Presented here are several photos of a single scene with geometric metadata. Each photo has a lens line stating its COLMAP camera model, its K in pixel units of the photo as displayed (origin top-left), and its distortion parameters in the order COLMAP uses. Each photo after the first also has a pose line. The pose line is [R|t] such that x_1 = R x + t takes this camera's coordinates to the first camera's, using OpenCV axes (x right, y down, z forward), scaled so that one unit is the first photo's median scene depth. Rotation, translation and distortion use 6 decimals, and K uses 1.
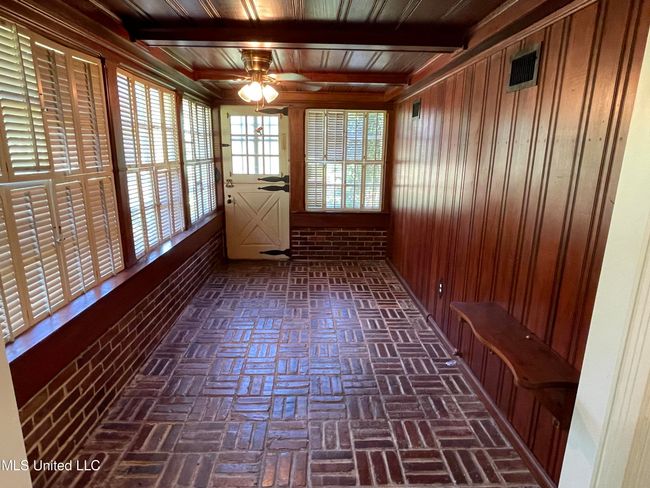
lens RADIAL K [[396.2, 0, 325.0], [0, 396.2, 244.0], [0, 0, 1]] dist [-0.005286, 0.002779]
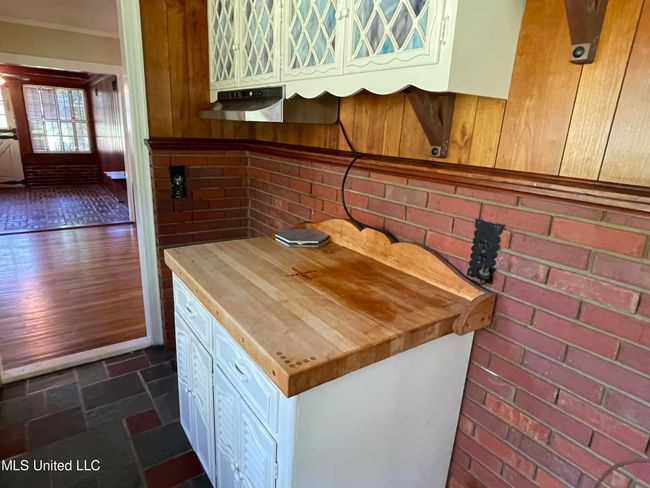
lens RADIAL K [[396.2, 0, 325.0], [0, 396.2, 244.0], [0, 0, 1]] dist [-0.005286, 0.002779]
pose [[0.837591, -0.132700, 0.529936, 0.038316], [0.099805, 0.990894, 0.090380, 0.242982], [-0.537104, -0.022812, 0.843208, -0.908007]]
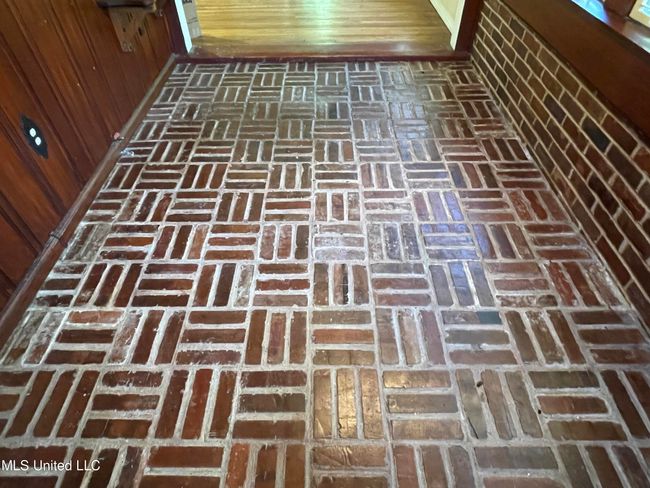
lens RADIAL K [[396.2, 0, 325.0], [0, 396.2, 244.0], [0, 0, 1]] dist [-0.005286, 0.002779]
pose [[-0.999304, -0.030485, 0.021519, -0.055292], [0.003139, 0.505969, 0.862546, -0.181659], [-0.037183, 0.862013, -0.505521, 1.051683]]
